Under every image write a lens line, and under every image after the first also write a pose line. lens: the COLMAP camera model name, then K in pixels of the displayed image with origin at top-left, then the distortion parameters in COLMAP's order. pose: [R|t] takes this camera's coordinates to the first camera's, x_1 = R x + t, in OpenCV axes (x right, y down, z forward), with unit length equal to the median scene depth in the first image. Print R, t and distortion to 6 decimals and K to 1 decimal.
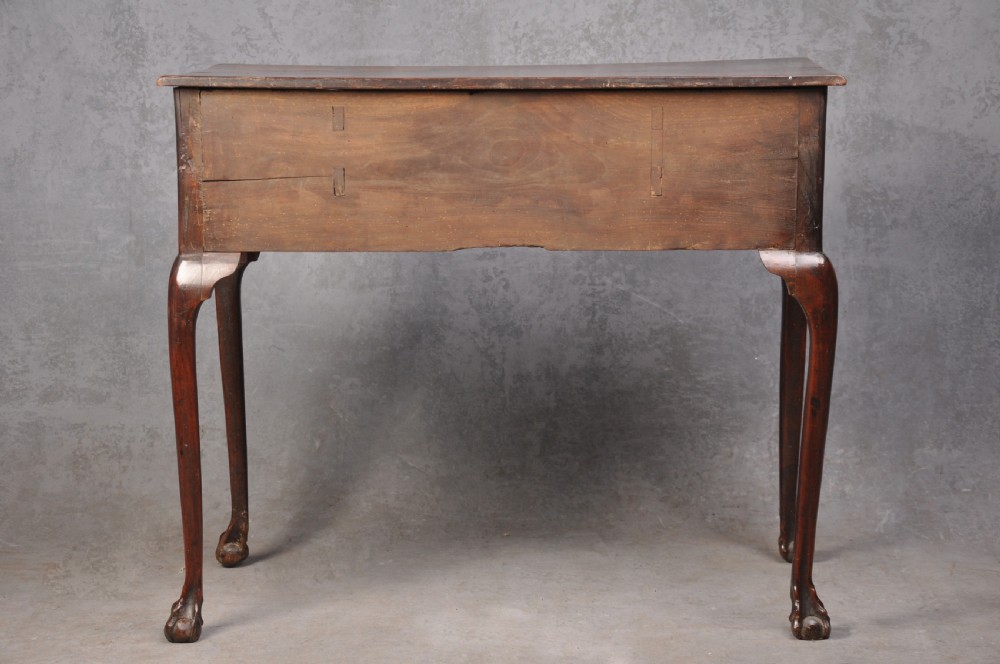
lens RADIAL K [[1964.6, 0, 495.5], [0, 1964.6, 306.4], [0, 0, 1]] dist [0.298367, 0.000000]
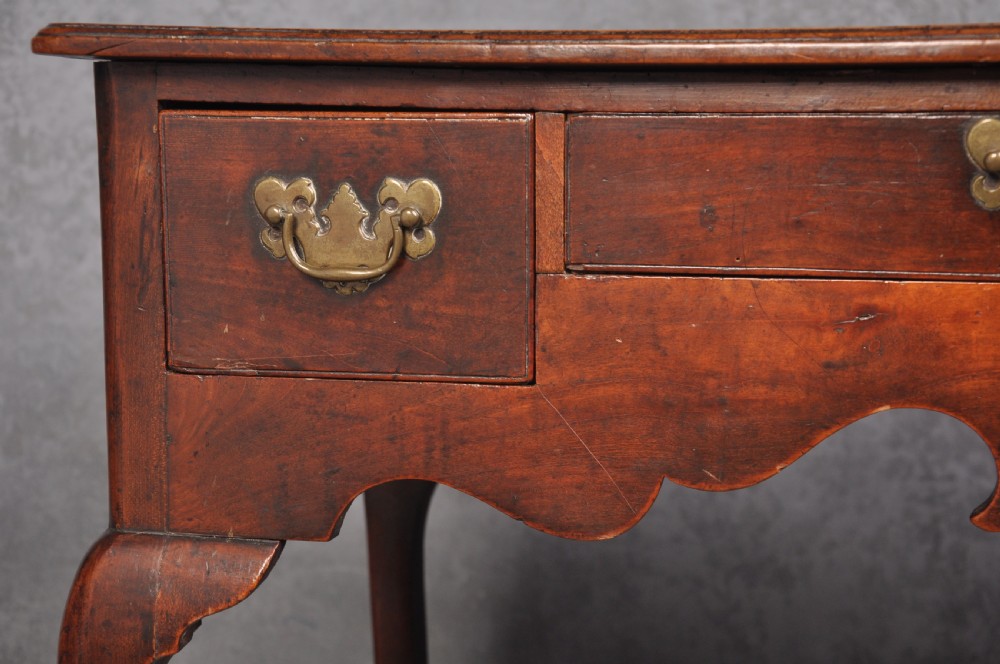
lens RADIAL K [[1964.6, 0, 493.1], [0, 1964.6, 344.5], [0, 0, 1]] dist [0.298367, 0.000000]
pose [[0.997227, -0.012870, 0.073294, -0.097758], [0.012994, 0.999915, -0.001219, -0.046027], [-0.073272, 0.002168, 0.997310, 0.504407]]
